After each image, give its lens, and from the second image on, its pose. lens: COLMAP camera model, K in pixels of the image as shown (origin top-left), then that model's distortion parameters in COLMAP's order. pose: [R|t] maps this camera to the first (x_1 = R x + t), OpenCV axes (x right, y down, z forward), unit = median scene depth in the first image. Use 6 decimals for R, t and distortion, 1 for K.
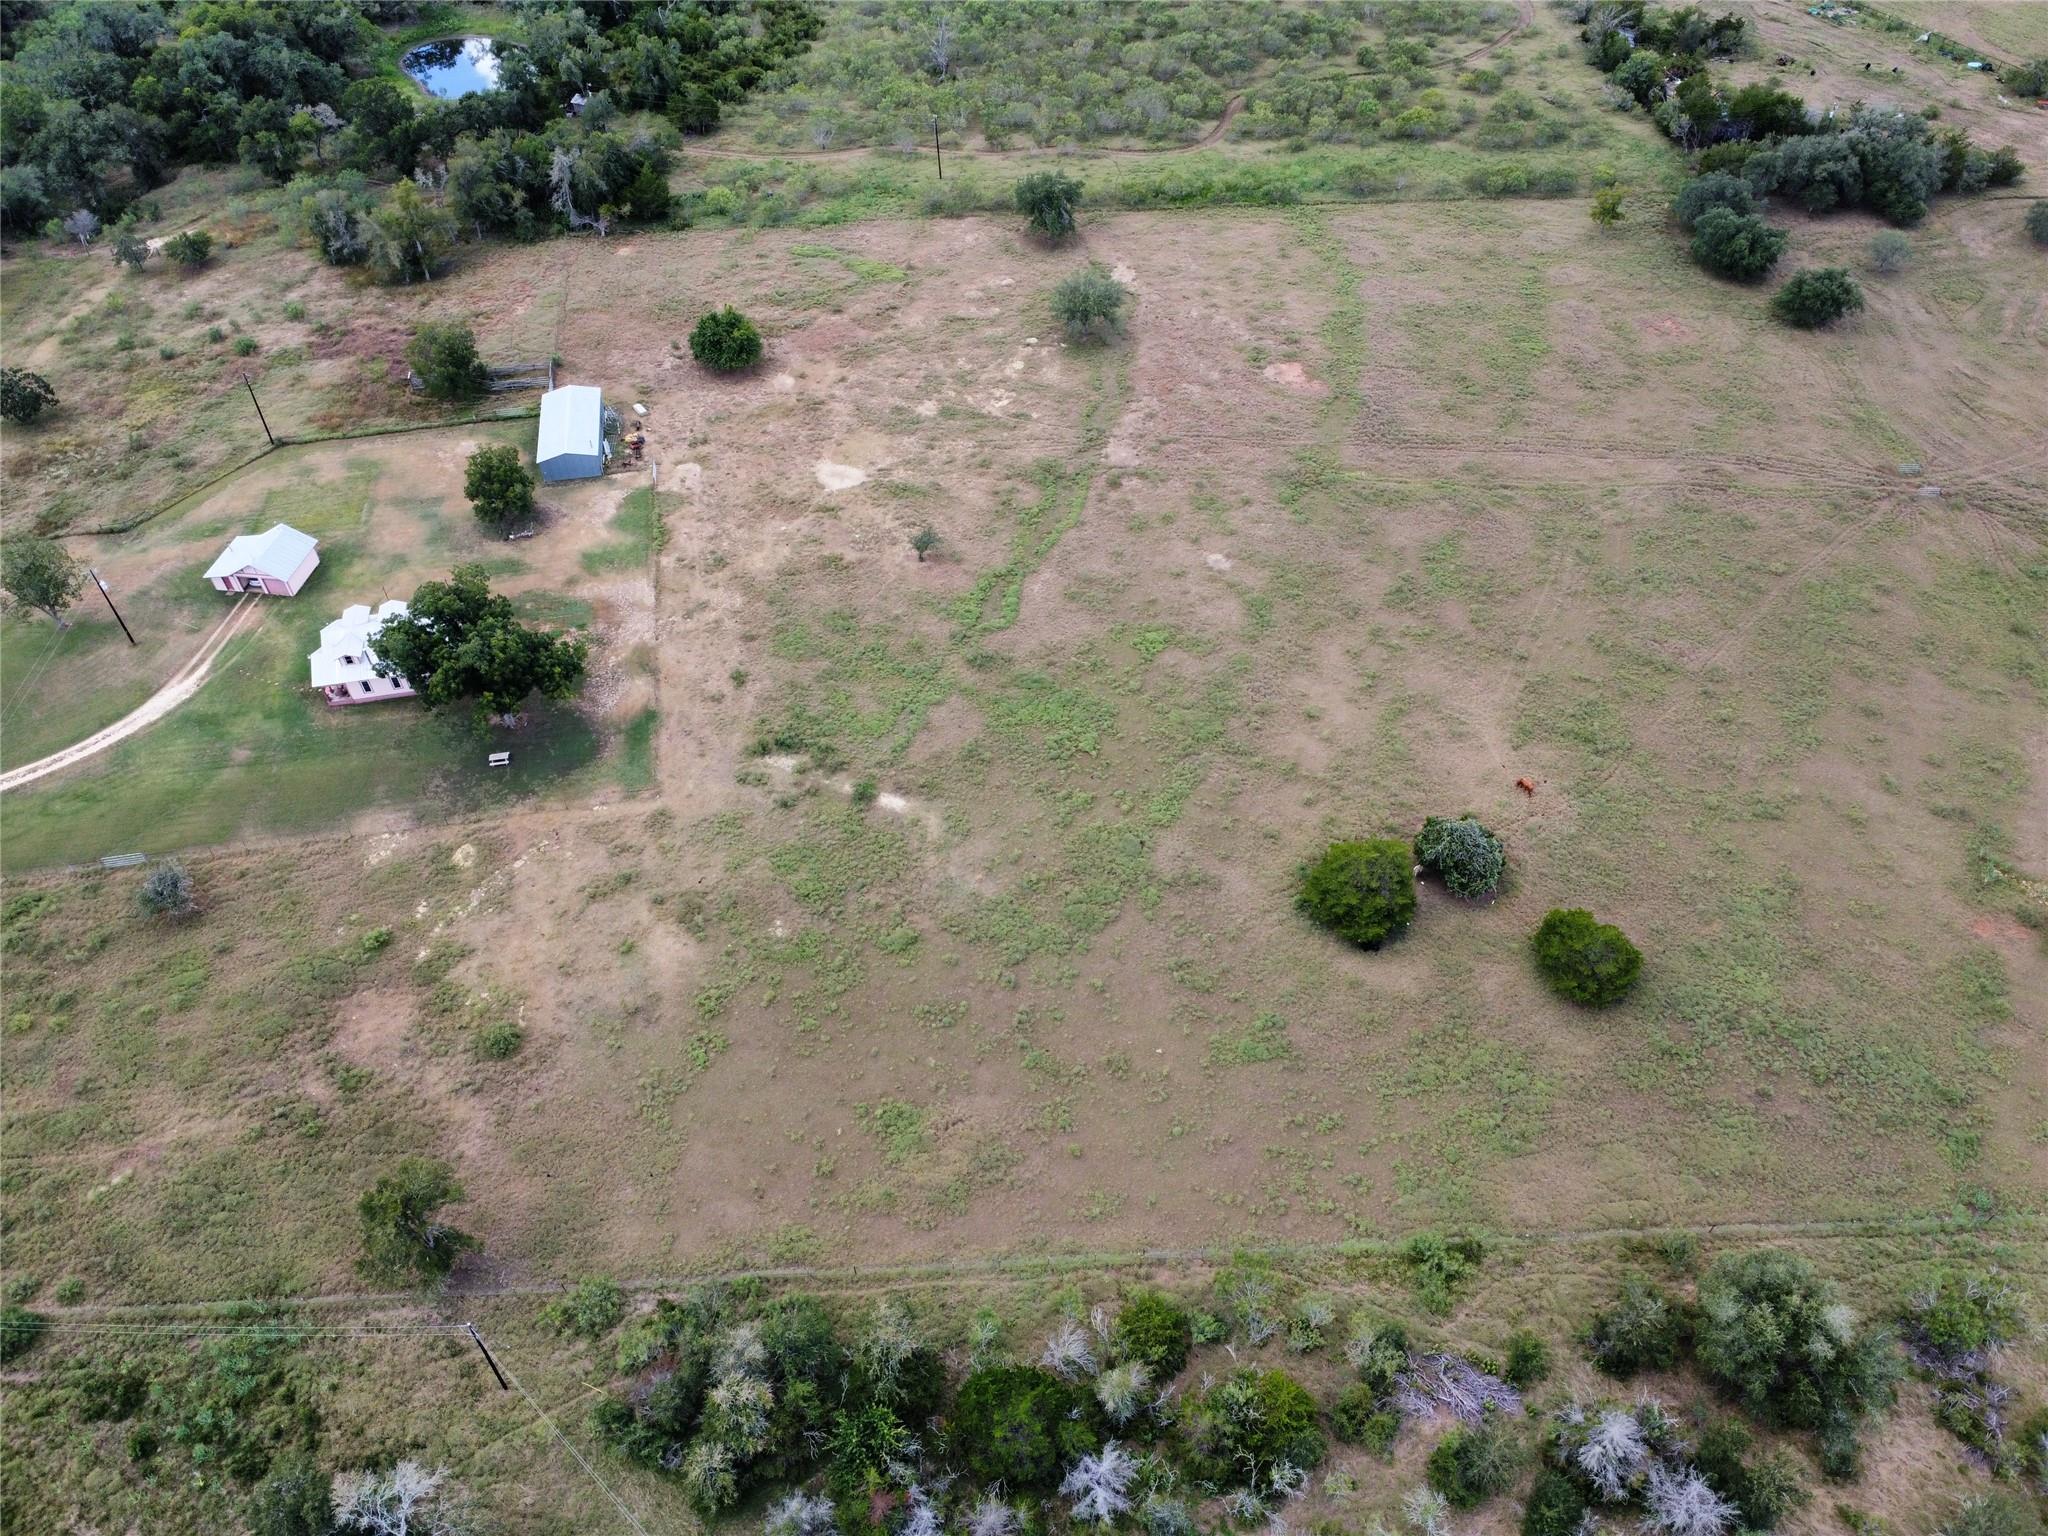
lens RADIAL K [[1536.2, 0, 1027.1], [0, 1536.2, 755.0], [0, 0, 1]] dist [0.004565, -0.004021]
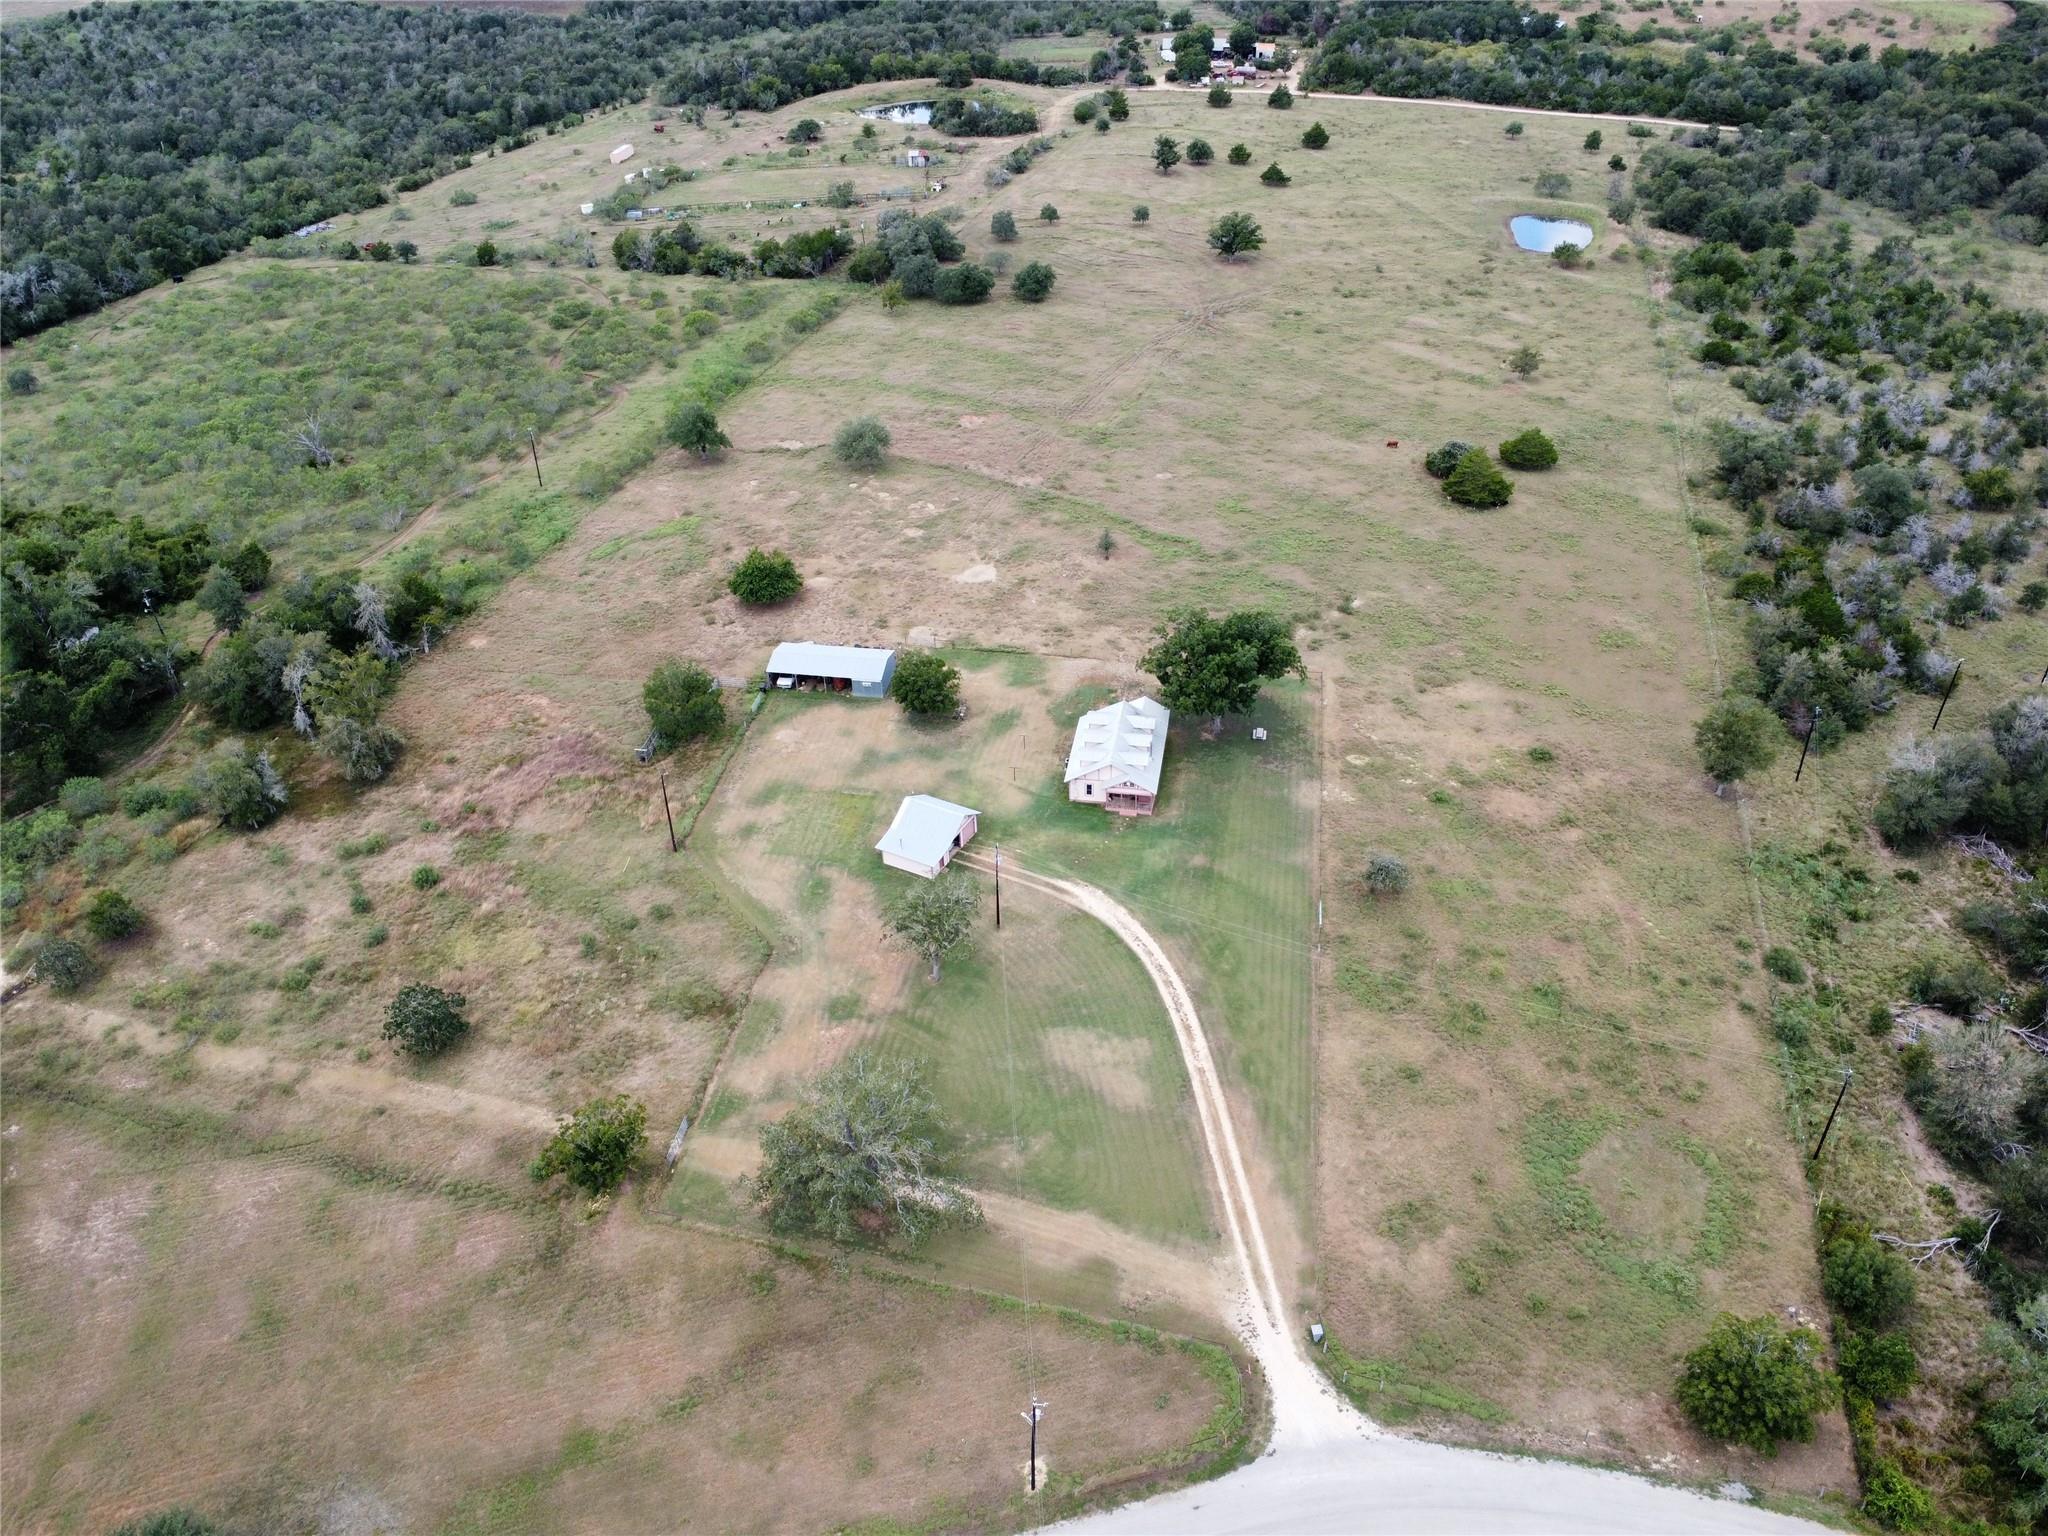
lens RADIAL K [[1536.2, 0, 1027.1], [0, 1536.2, 755.0], [0, 0, 1]] dist [0.004565, -0.004021]
pose [[0.328677, -0.516895, 0.790437, -1.240129], [0.683576, 0.707703, 0.178550, -0.296794], [-0.651686, 0.481638, 0.585943, 0.377100]]
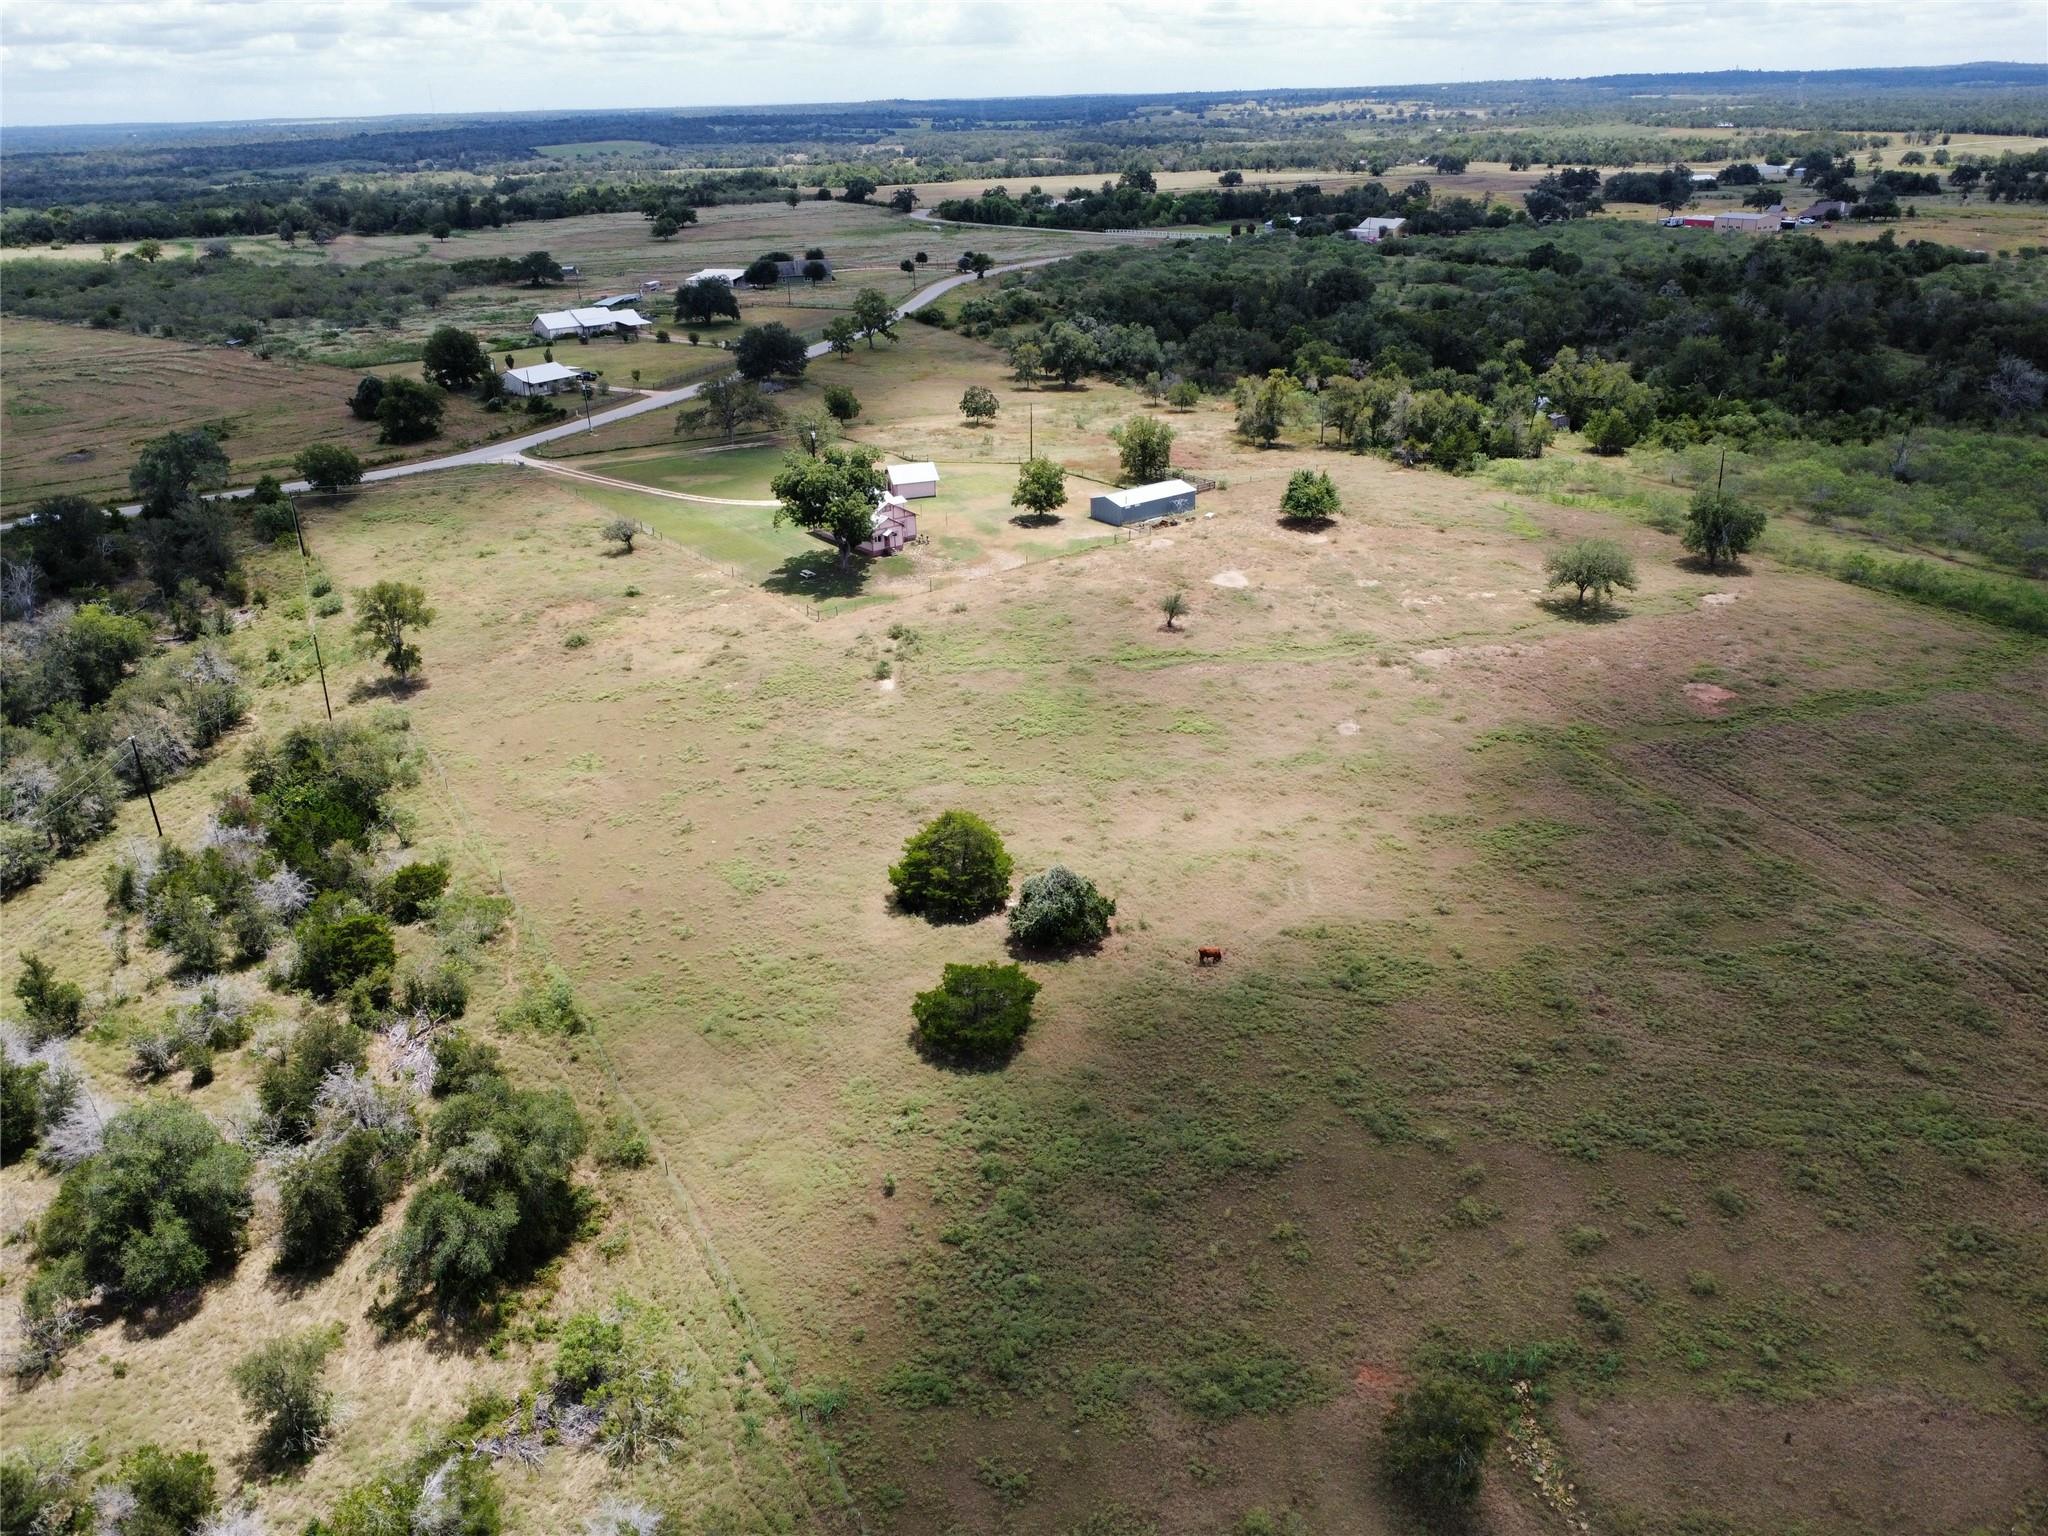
lens RADIAL K [[1536.2, 0, 1027.1], [0, 1536.2, 755.0], [0, 0, 1]] dist [0.004565, -0.004021]
pose [[0.465828, 0.371921, -0.802919, 0.799728], [-0.628641, 0.777683, -0.004486, 0.010250], [0.622748, 0.506837, 0.596072, 0.361124]]
